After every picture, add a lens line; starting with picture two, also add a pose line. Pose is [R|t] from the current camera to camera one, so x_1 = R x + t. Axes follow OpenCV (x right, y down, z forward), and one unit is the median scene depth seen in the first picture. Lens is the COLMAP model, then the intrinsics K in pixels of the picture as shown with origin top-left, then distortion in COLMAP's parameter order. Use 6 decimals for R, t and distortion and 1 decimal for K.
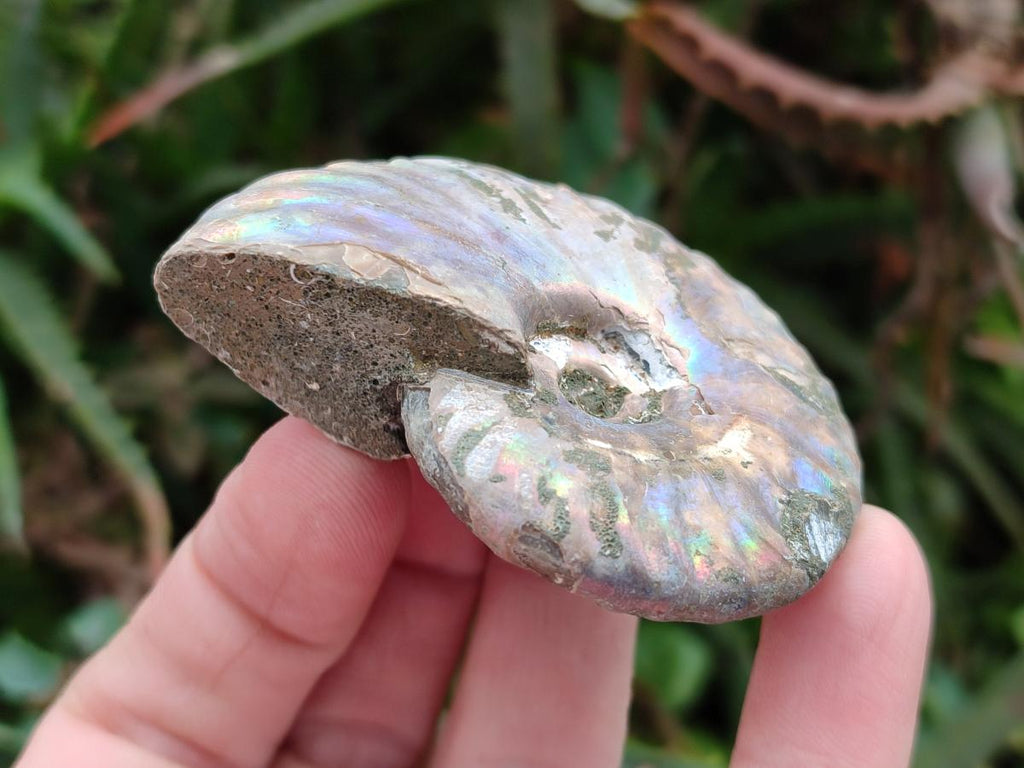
lens RADIAL K [[1615.2, 0, 507.7], [0, 1615.2, 386.4], [0, 0, 1]] dist [0.396106, -3.092759]
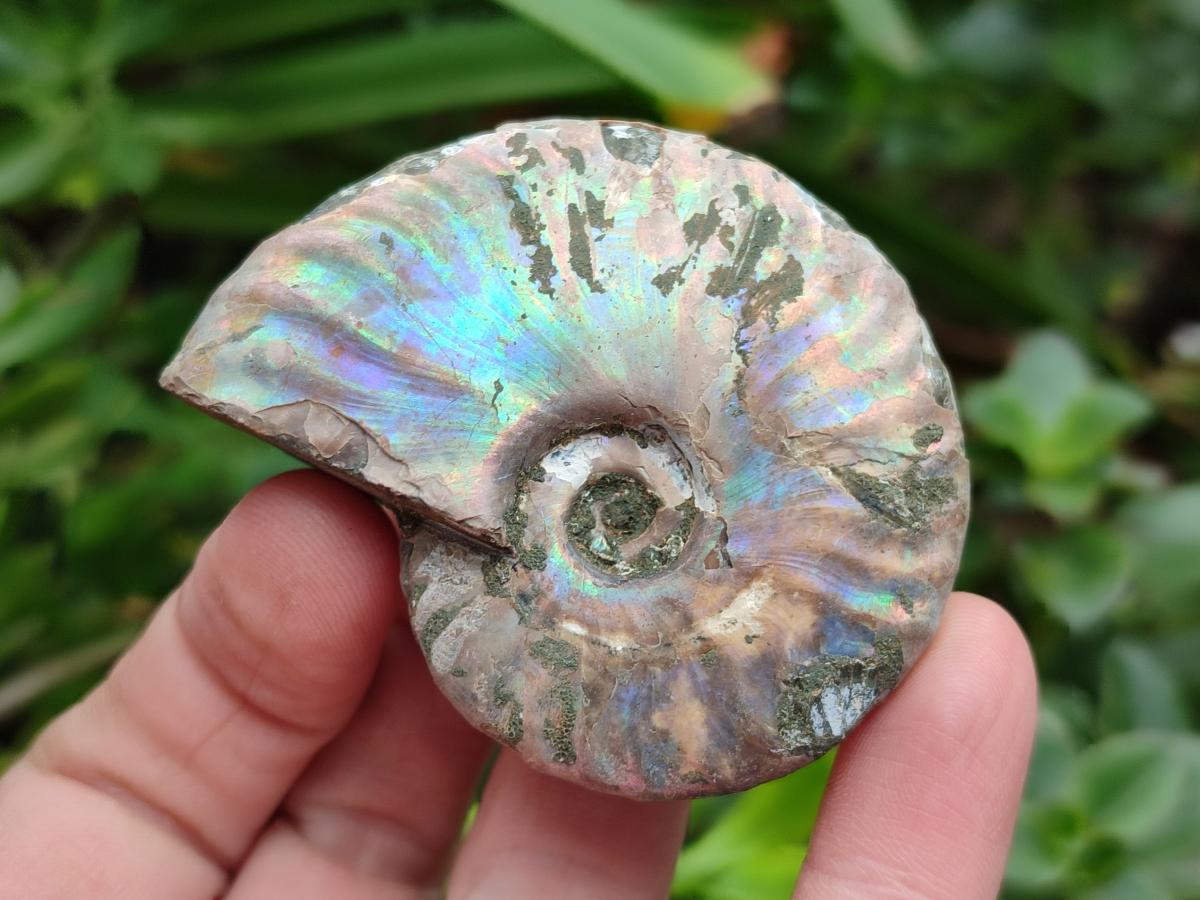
lens RADIAL K [[1892.8, 0, 595.0], [0, 1892.8, 452.8], [0, 0, 1]] dist [0.396106, -3.092759]
pose [[0.898972, 0.154087, -0.410009, 0.507173], [0.143816, 0.780343, 0.608589, -0.718638], [0.413724, -0.606070, 0.679346, 0.320936]]
